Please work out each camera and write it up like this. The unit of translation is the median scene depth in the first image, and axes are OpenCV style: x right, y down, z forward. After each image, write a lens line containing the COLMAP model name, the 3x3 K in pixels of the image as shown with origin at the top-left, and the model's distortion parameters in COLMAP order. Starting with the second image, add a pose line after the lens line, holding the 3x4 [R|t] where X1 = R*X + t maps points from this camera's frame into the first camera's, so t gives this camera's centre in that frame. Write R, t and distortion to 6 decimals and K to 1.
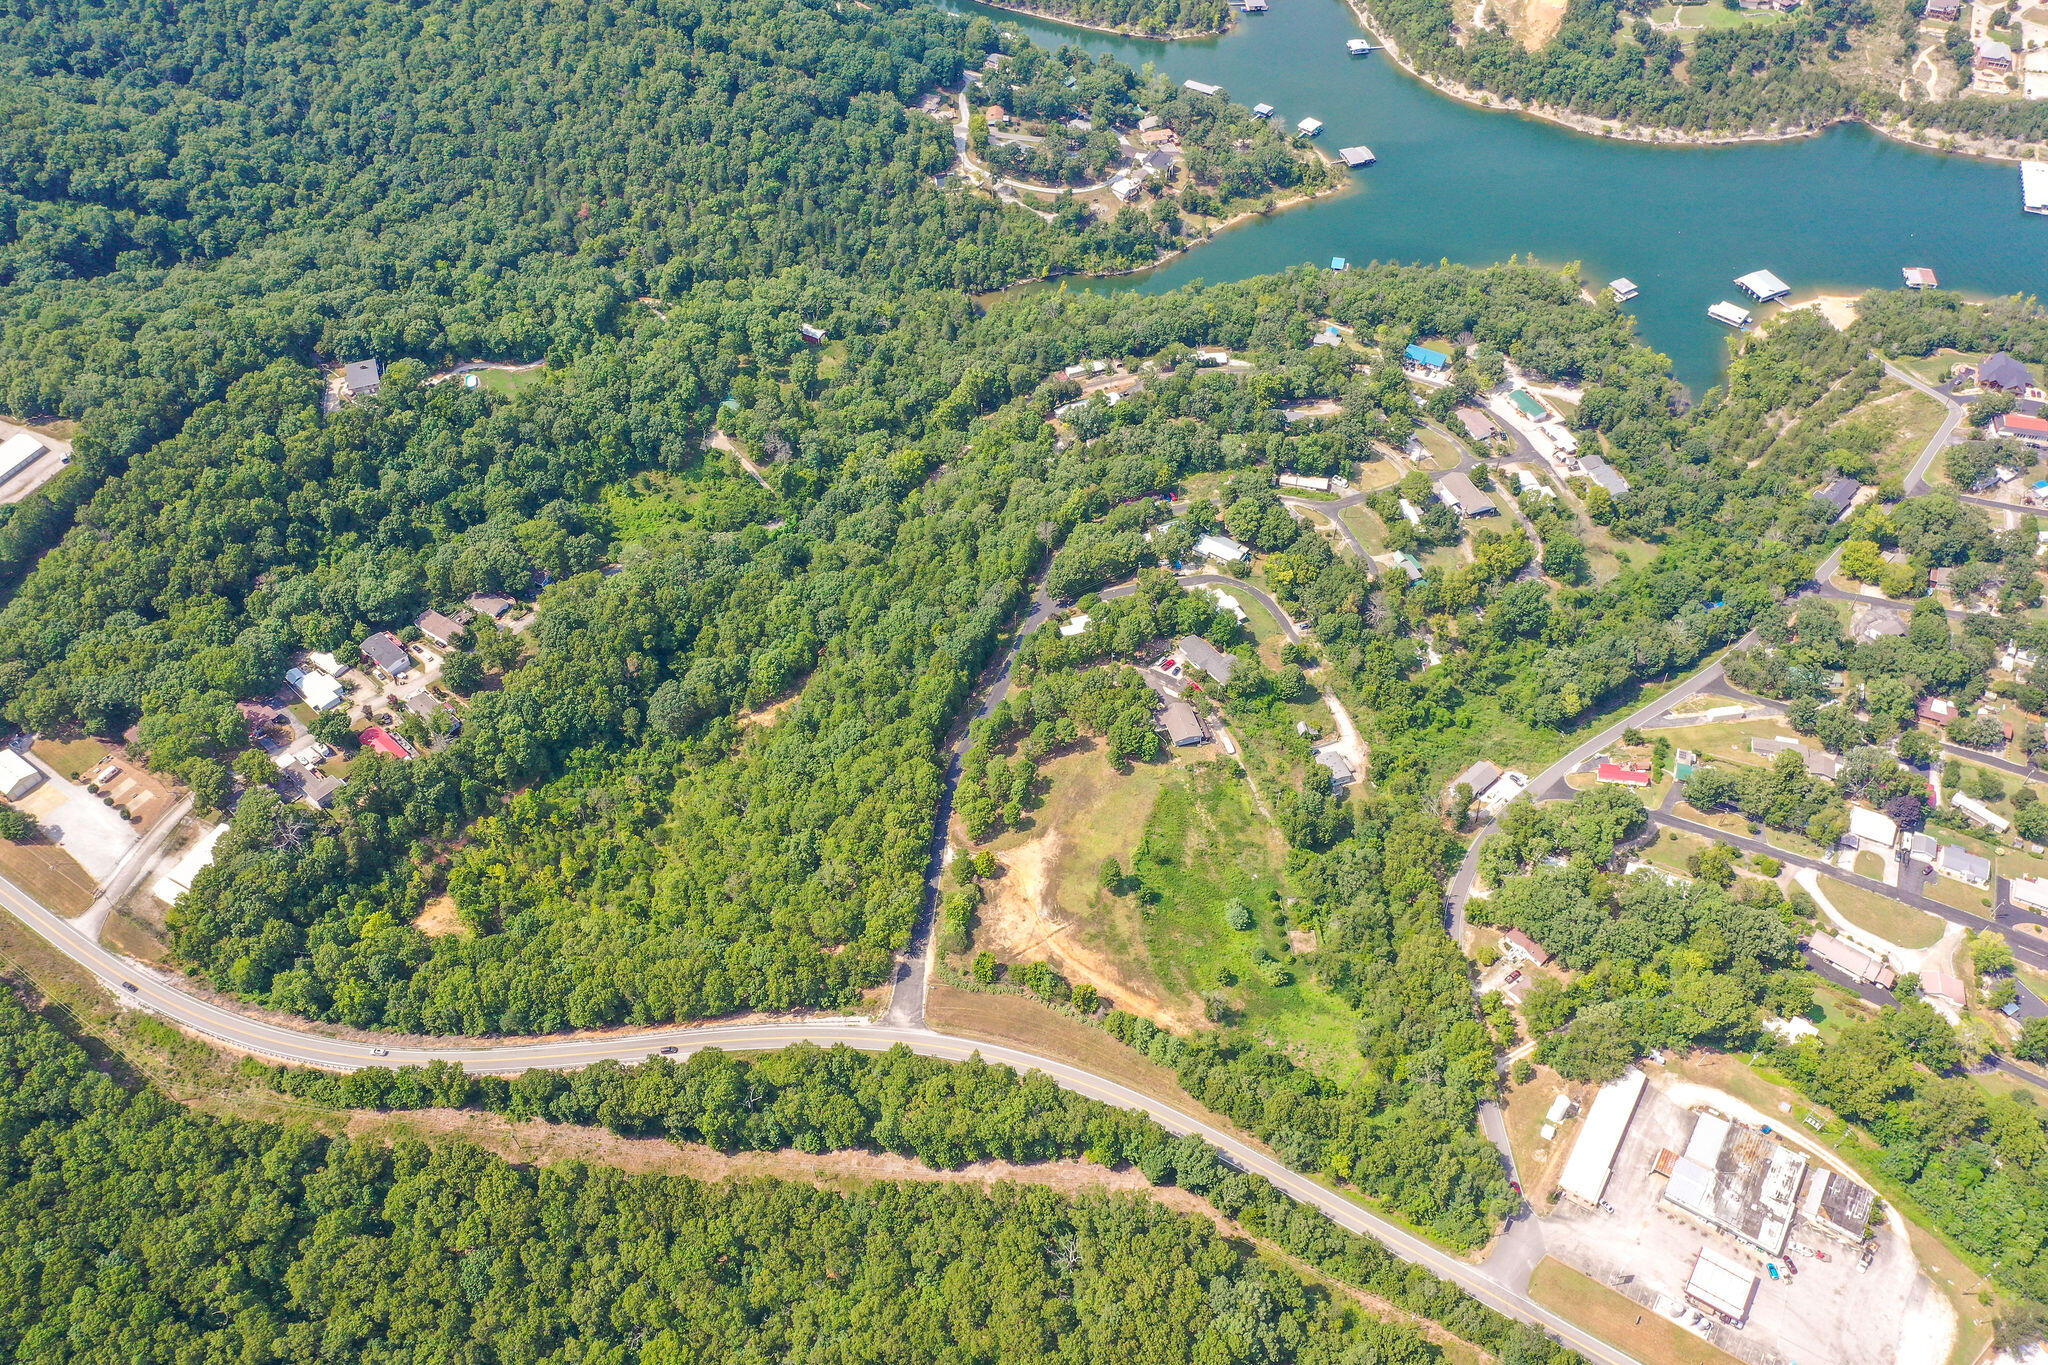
lens RADIAL K [[1641.0, 0, 1024.0], [0, 1641.0, 682.5], [0, 0, 1]] dist [-0.010010, -0.008104]
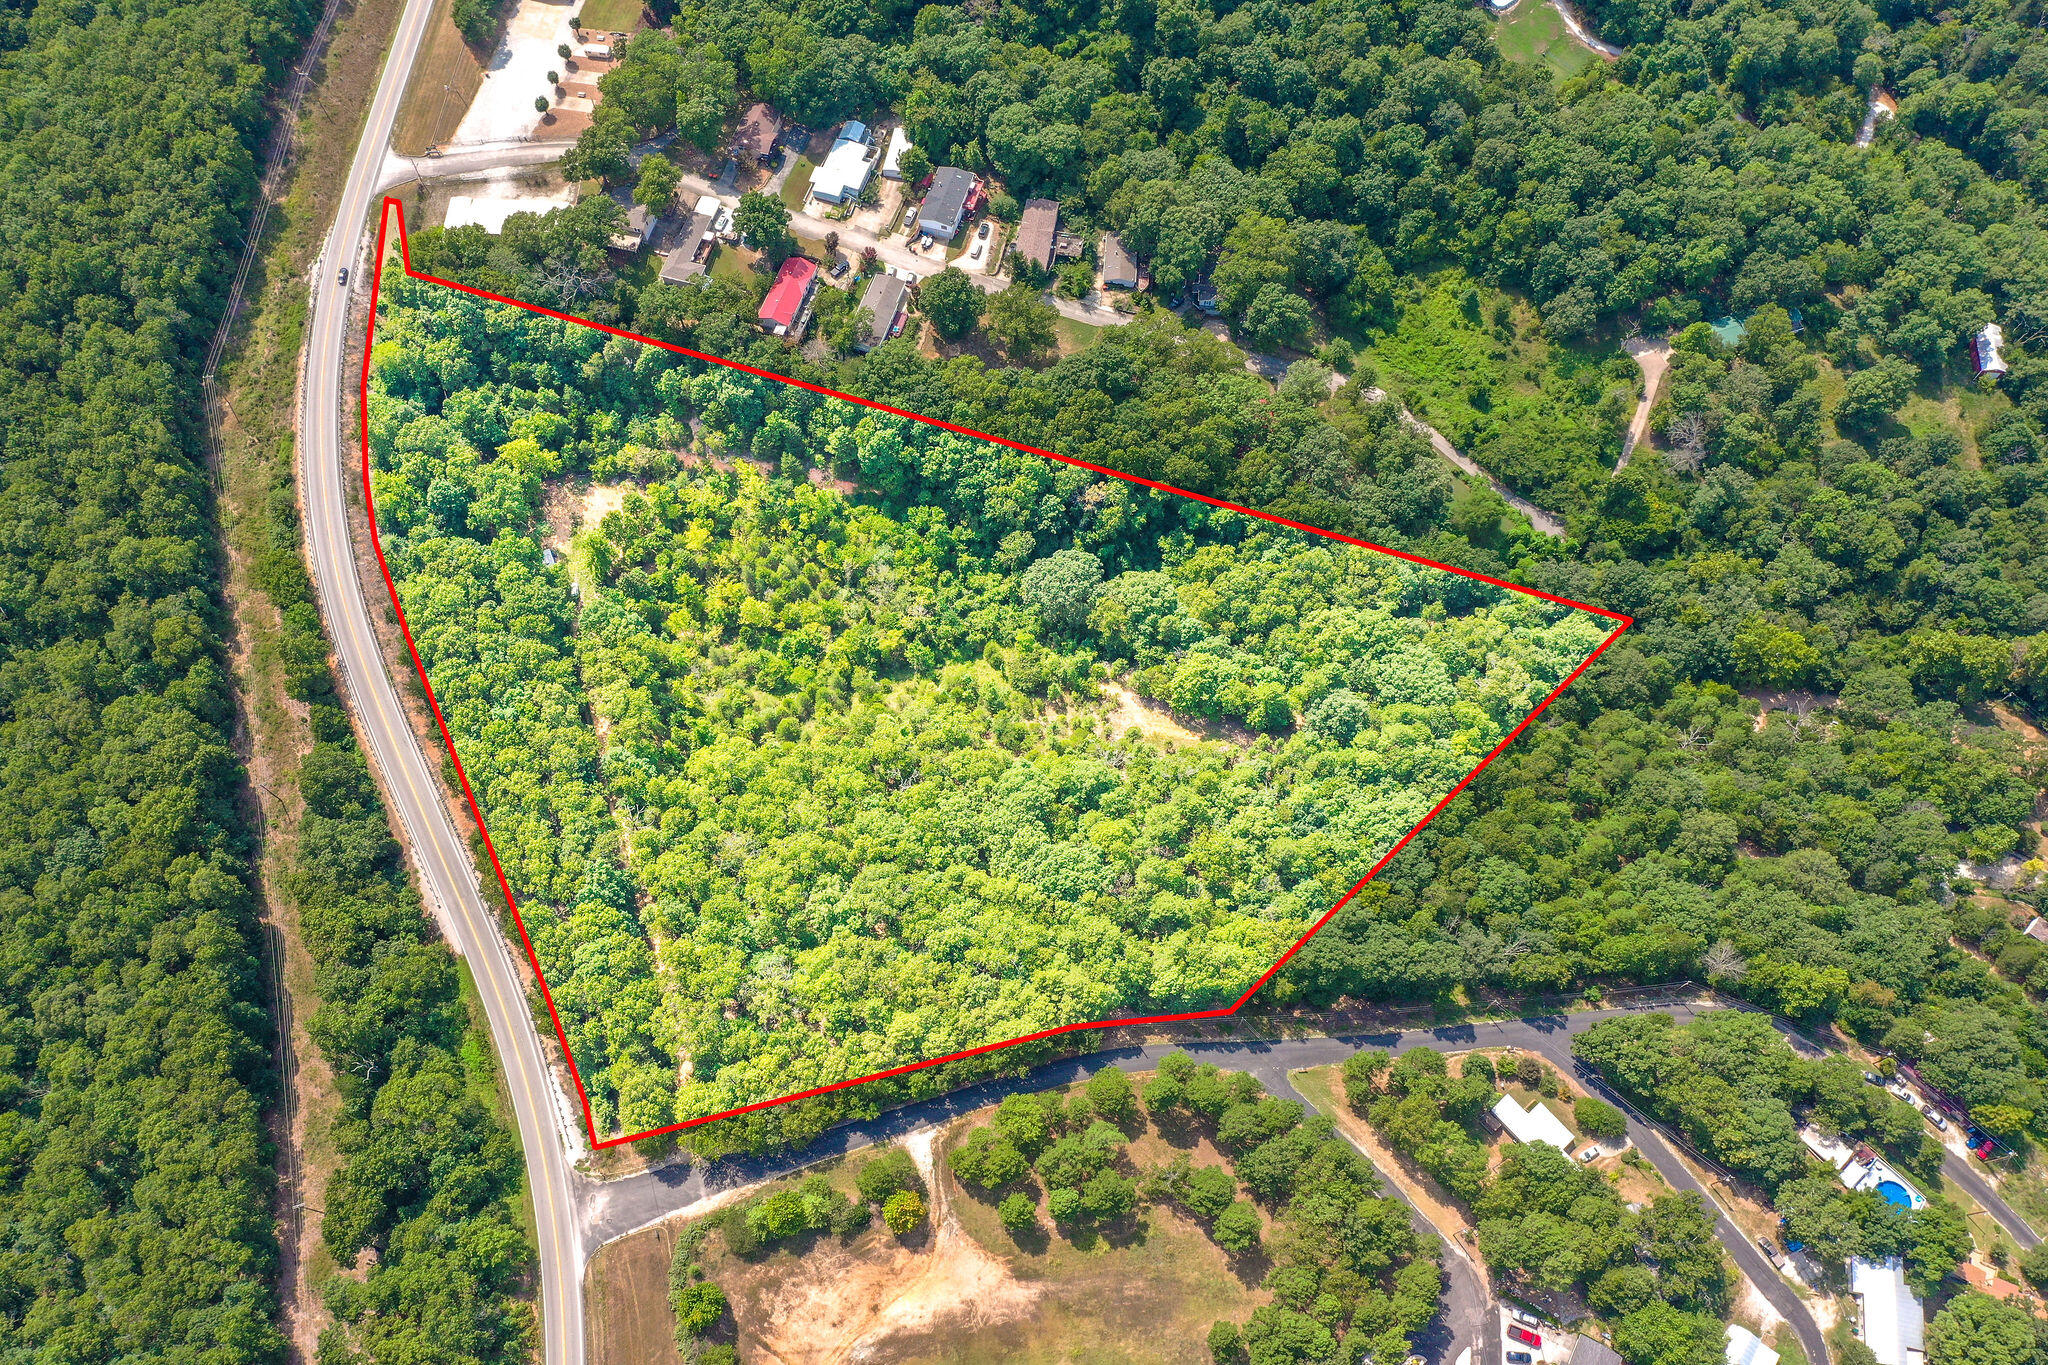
lens RADIAL K [[1601.0, 0, 1024.0], [0, 1601.0, 682.5], [0, 0, 1]] dist [-0.009530, -0.009503]
pose [[0.404398, 0.829512, -0.385192, 0.044161], [-0.673486, 0.555038, 0.488210, -0.235348], [0.618772, 0.061991, 0.783121, 0.470122]]
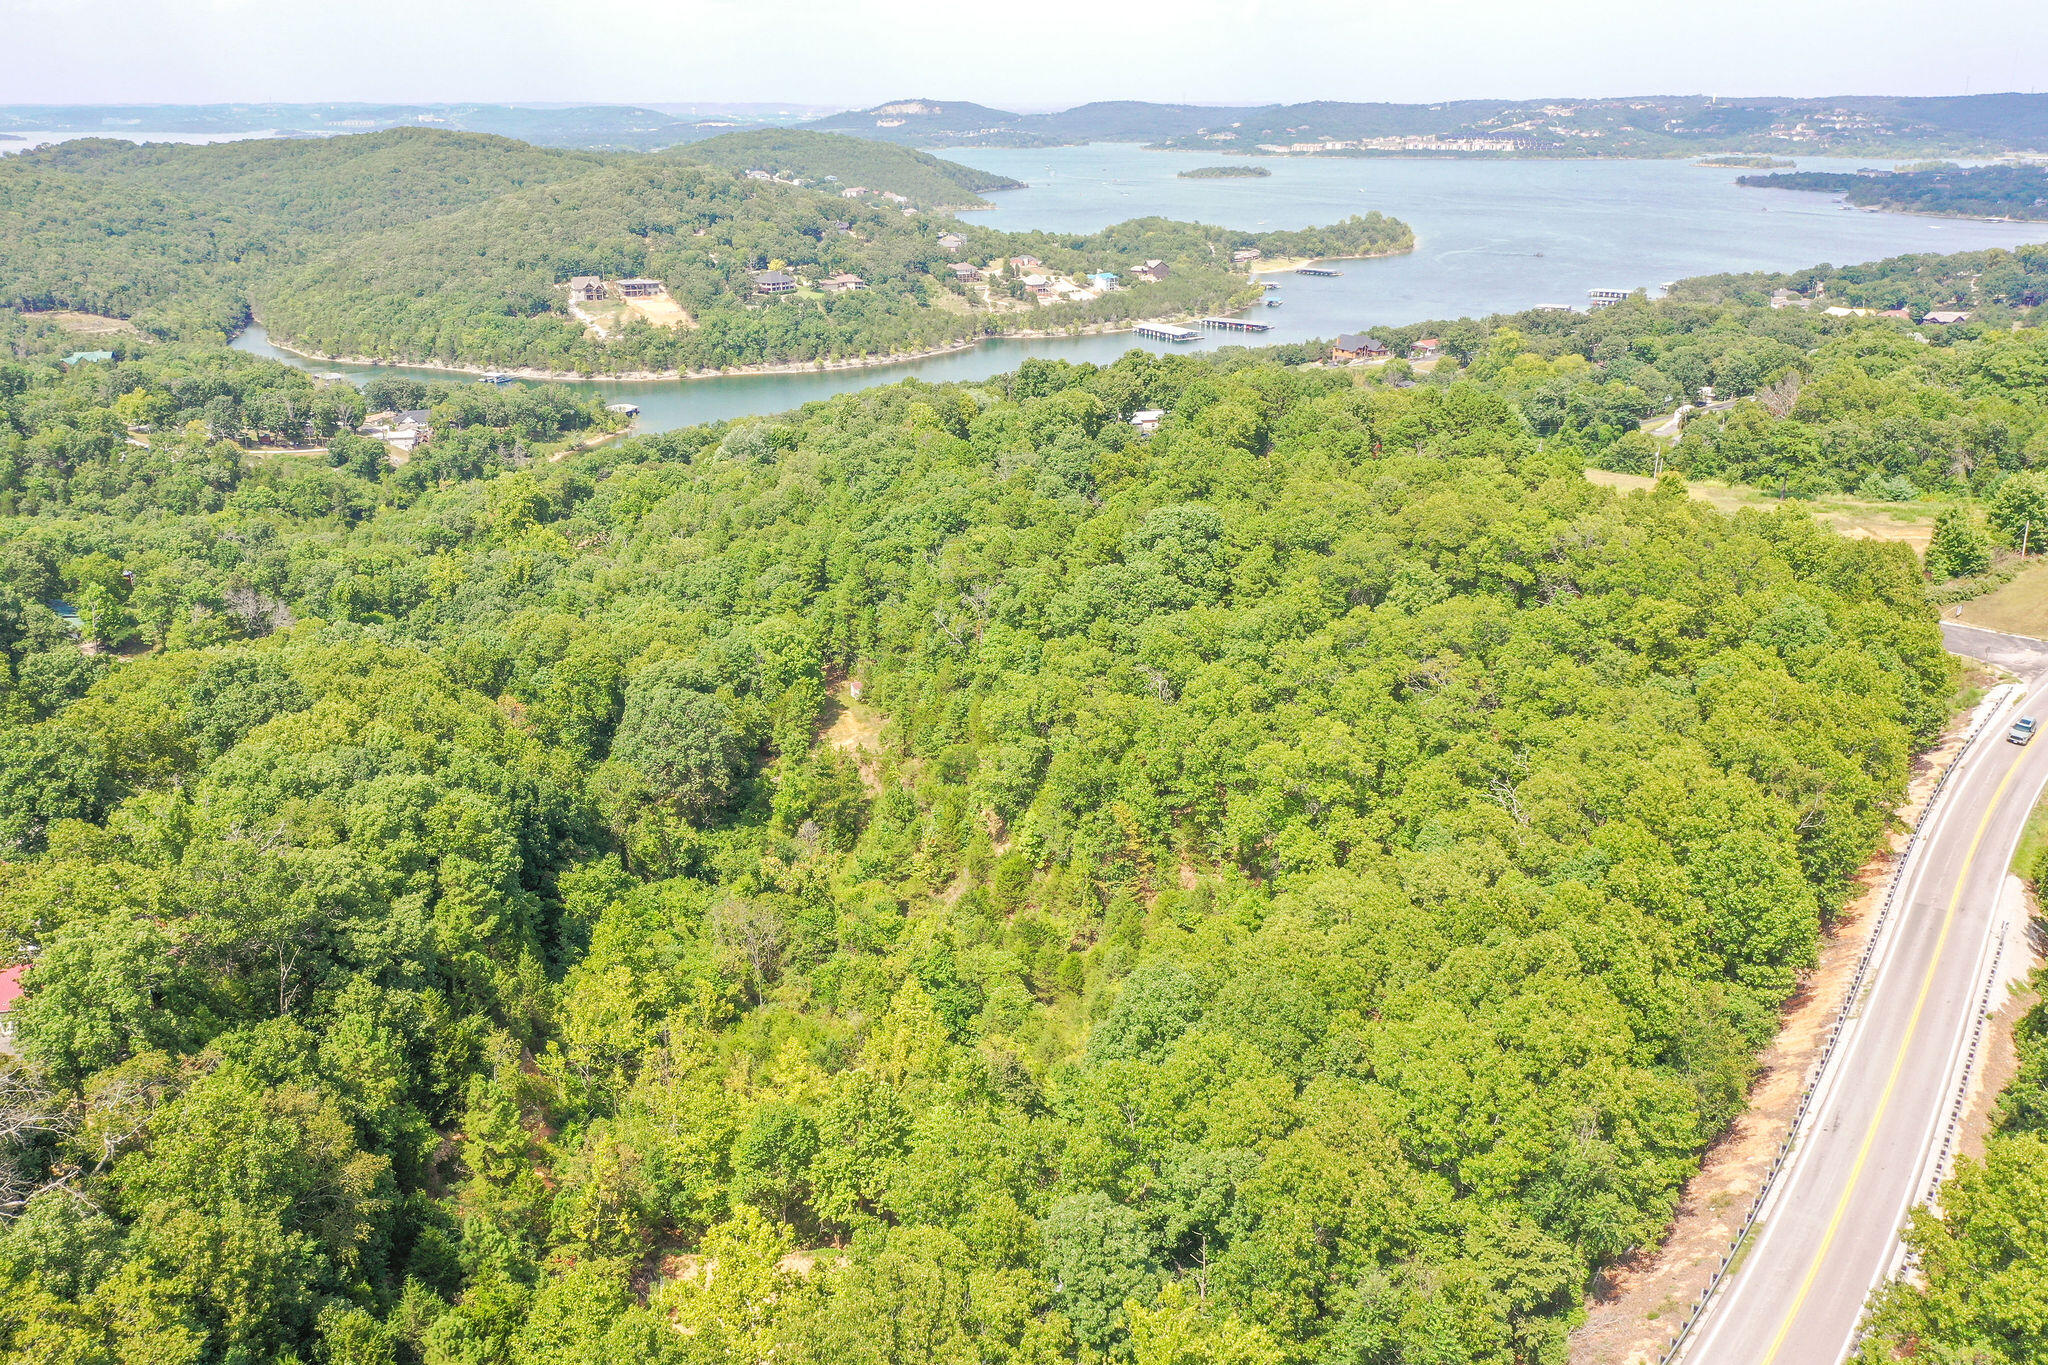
lens RADIAL K [[1620.6, 0, 1024.0], [0, 1620.6, 682.5], [0, 0, 1]] dist [-0.020850, 0.011559]
pose [[0.636157, -0.235429, 0.734764, -0.395616], [0.571572, 0.783490, -0.243824, 0.125597], [-0.518277, 0.575080, 0.632986, 0.659725]]
